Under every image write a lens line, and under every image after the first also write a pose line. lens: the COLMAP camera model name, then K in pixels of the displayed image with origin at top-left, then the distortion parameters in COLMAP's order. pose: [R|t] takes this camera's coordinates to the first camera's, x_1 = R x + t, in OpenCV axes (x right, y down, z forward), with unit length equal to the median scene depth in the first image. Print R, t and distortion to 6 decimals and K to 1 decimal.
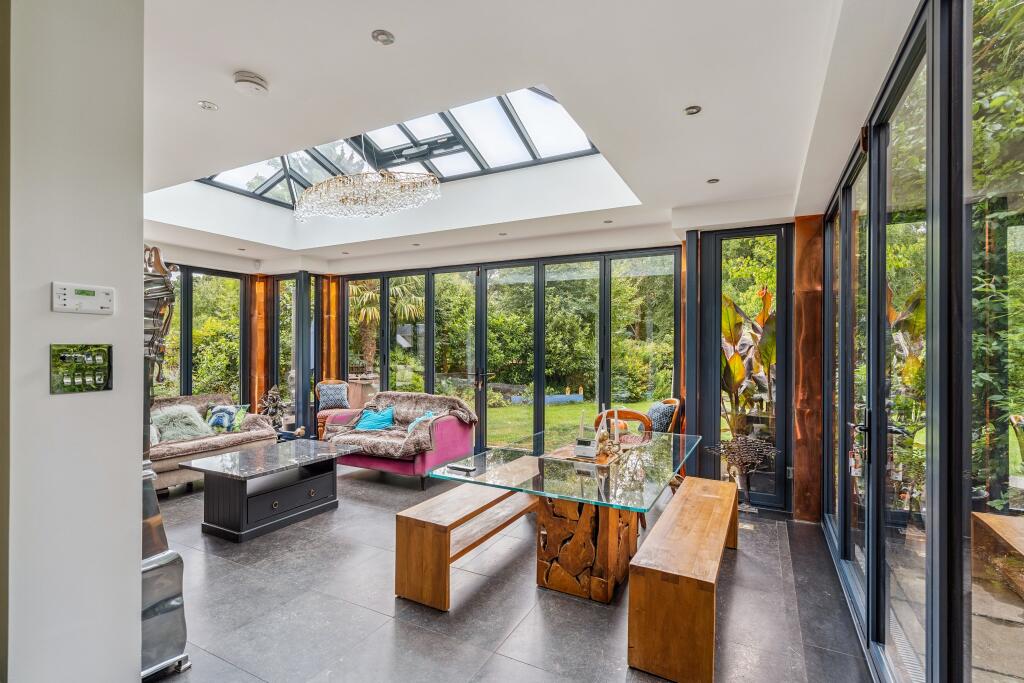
lens RADIAL K [[475.2, 0, 514.6], [0, 475.2, 344.6], [0, 0, 1]] dist [0.001436, 0.000473]
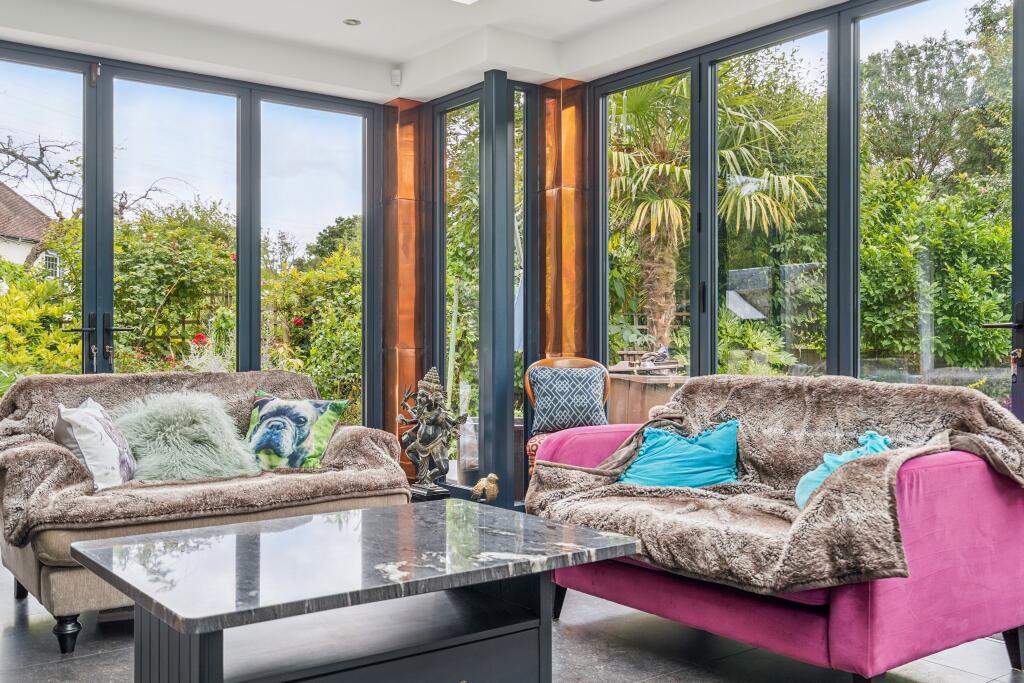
lens RADIAL K [[975.5, 0, 512.3], [0, 975.5, 340.8], [0, 0, 1]] dist [0.006265, 0.000000]
pose [[0.902274, -0.003713, -0.431147, -0.118431], [0.004574, 0.999989, 0.000959, 0.081162], [0.431139, -0.002837, 0.902281, 0.378212]]
